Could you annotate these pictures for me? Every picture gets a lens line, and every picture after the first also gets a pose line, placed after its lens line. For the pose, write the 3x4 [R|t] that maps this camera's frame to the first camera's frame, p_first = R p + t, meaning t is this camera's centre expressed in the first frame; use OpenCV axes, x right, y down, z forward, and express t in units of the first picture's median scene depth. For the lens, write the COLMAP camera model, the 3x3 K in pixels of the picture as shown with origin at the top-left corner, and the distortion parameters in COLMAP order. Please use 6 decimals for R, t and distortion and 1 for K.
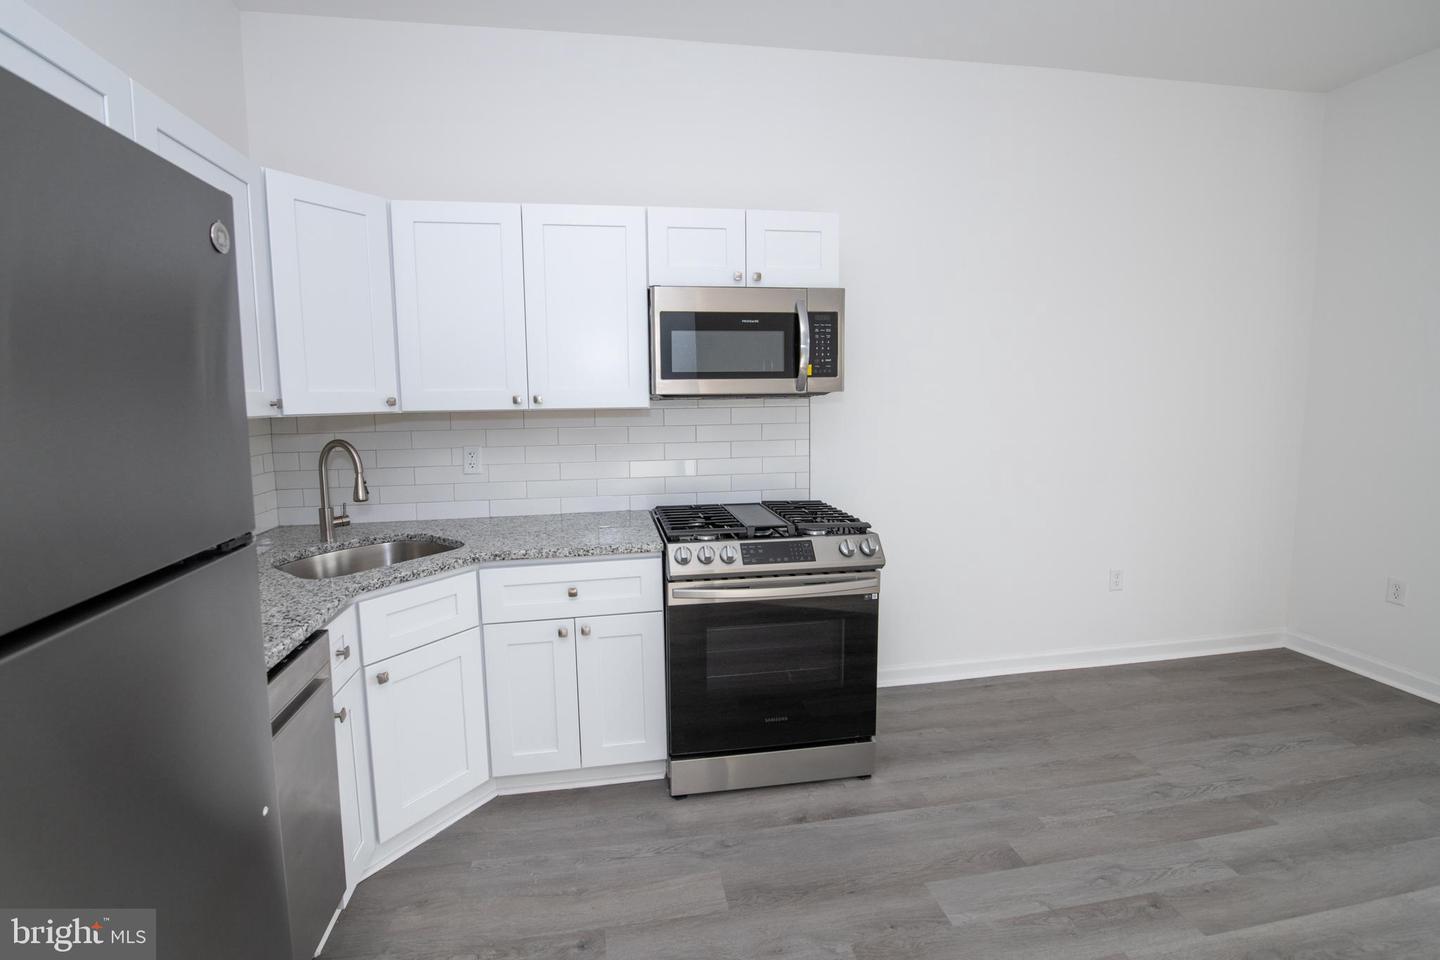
lens RADIAL K [[599.5, 0, 695.5], [0, 599.5, 457.1], [0, 0, 1]] dist [-0.016592, -0.001819]
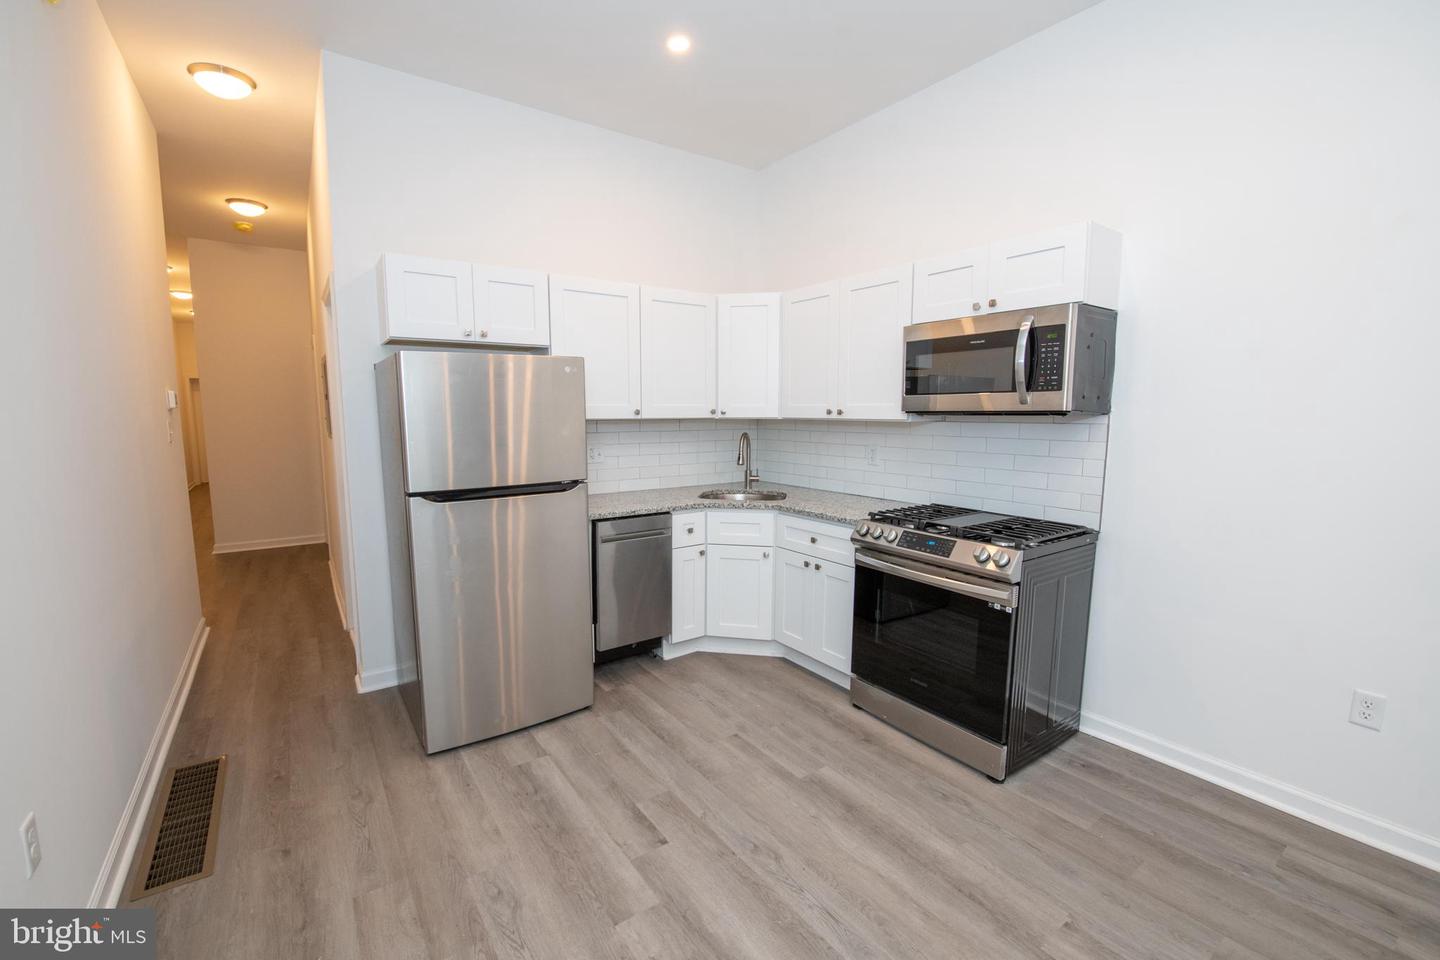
lens RADIAL K [[599.5, 0, 696.1], [0, 599.5, 488.4], [0, 0, 1]] dist [-0.016592, -0.001819]
pose [[0.435518, 0.132346, -0.890398, 0.967800], [-0.092561, 0.990474, 0.101947, -0.030455], [0.895409, 0.038017, 0.443619, 0.046133]]
